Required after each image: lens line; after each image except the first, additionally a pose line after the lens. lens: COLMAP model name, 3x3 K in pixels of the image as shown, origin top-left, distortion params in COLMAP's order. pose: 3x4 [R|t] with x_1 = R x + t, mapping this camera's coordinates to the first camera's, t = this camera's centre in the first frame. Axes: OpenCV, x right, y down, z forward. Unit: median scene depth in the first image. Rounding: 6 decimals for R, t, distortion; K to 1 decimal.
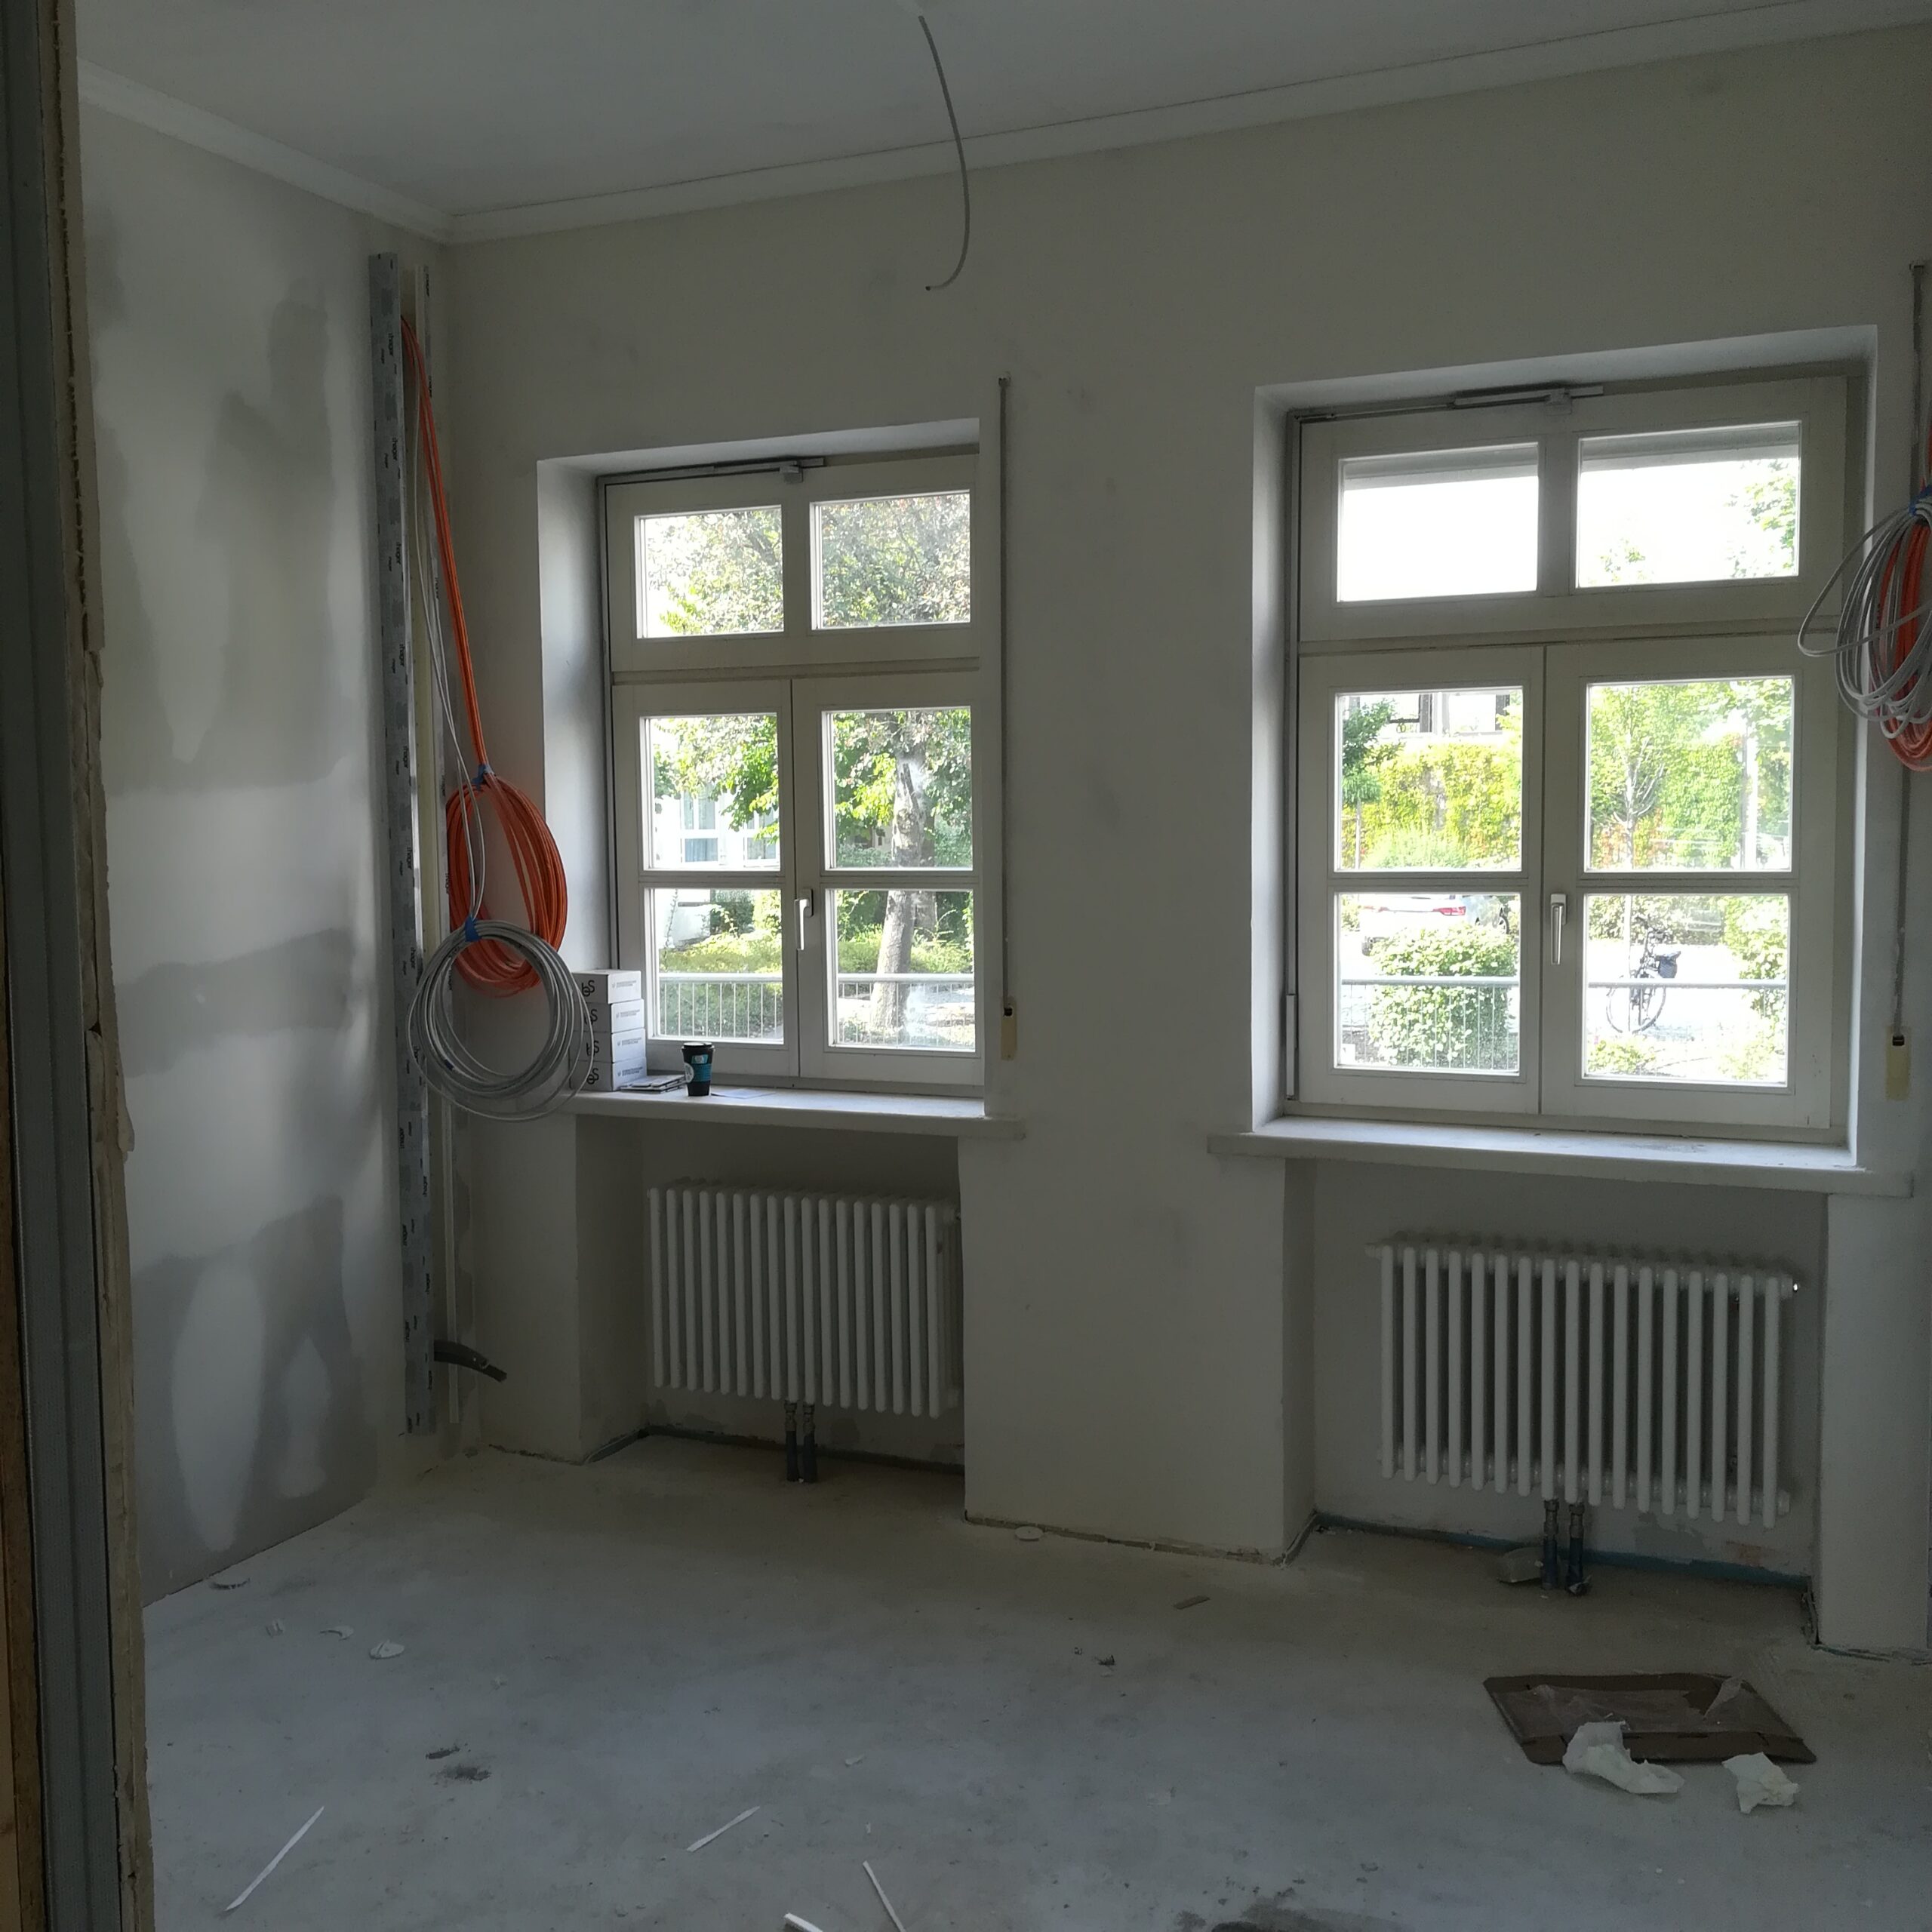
lens RADIAL K [[1928.8, 0, 966.0], [0, 1928.8, 966.0], [0, 0, 1]] dist [-0.026666, -0.020226]
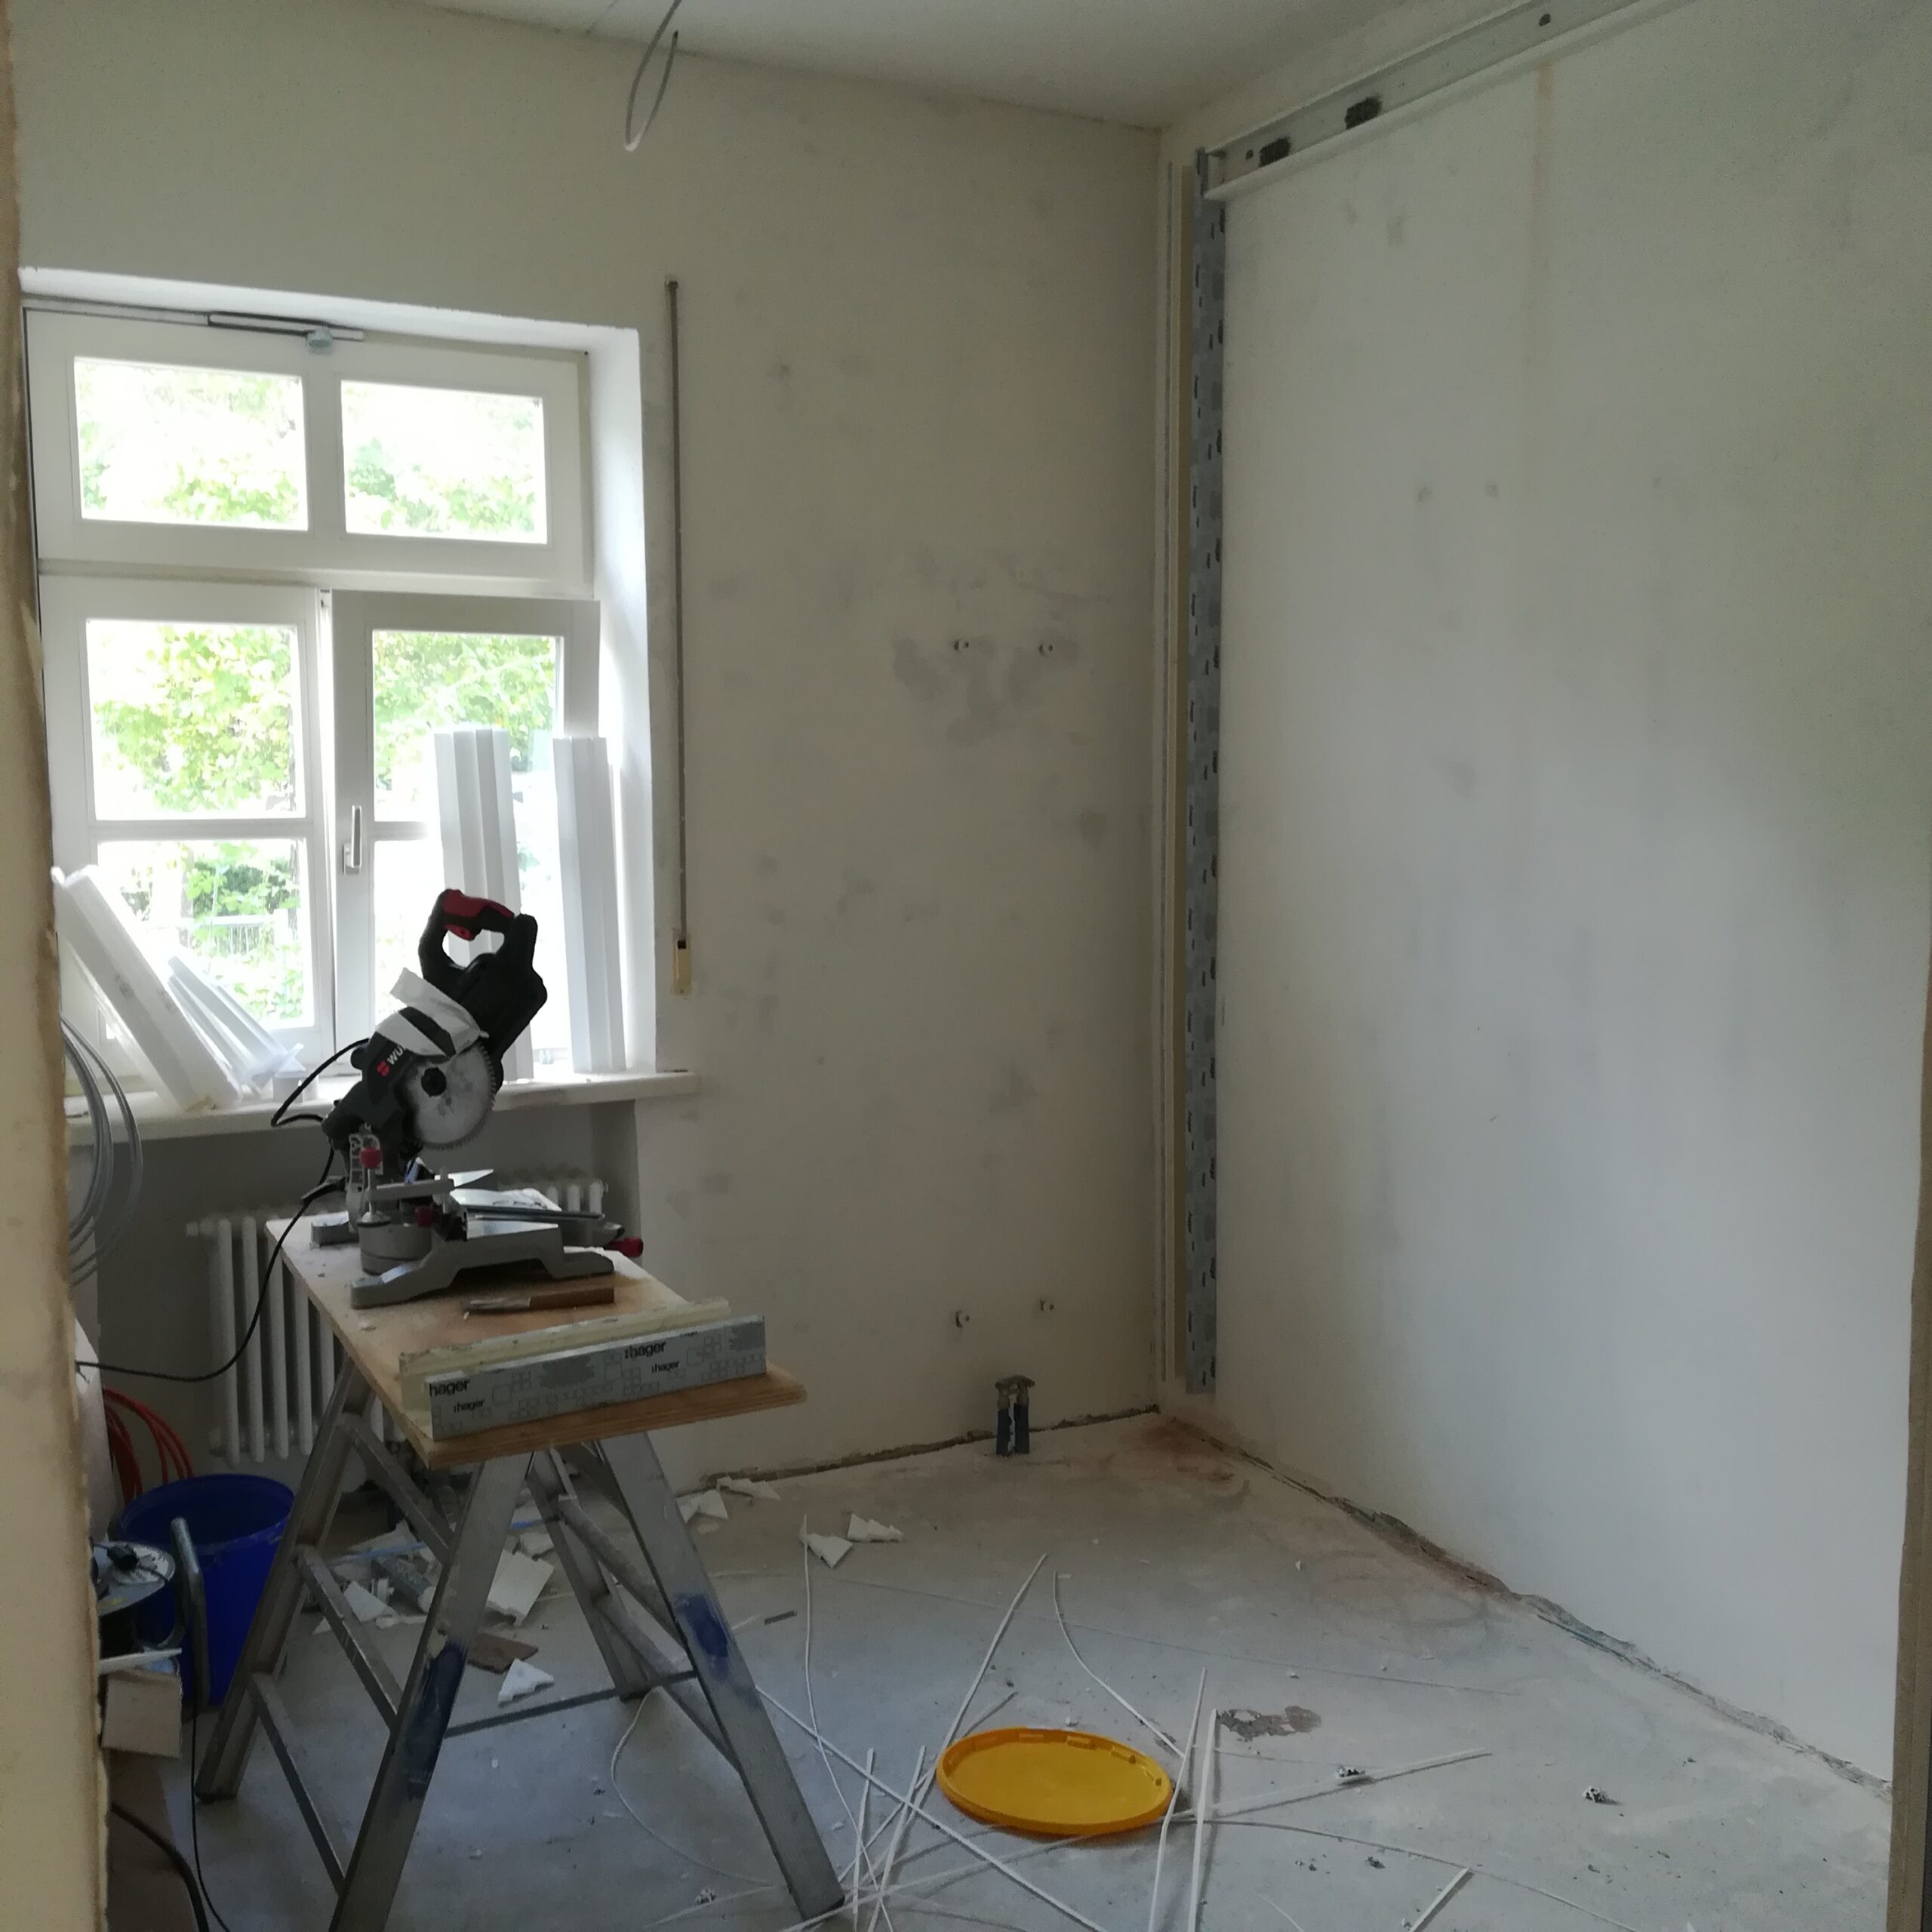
lens RADIAL K [[1928.8, 0, 966.0], [0, 1928.8, 966.0], [0, 0, 1]] dist [-0.026666, -0.020226]
pose [[0.640796, -0.068820, 0.764620, -0.263674], [0.047821, 0.997618, 0.049714, -0.006776], [-0.766220, 0.004708, 0.642561, 0.119875]]
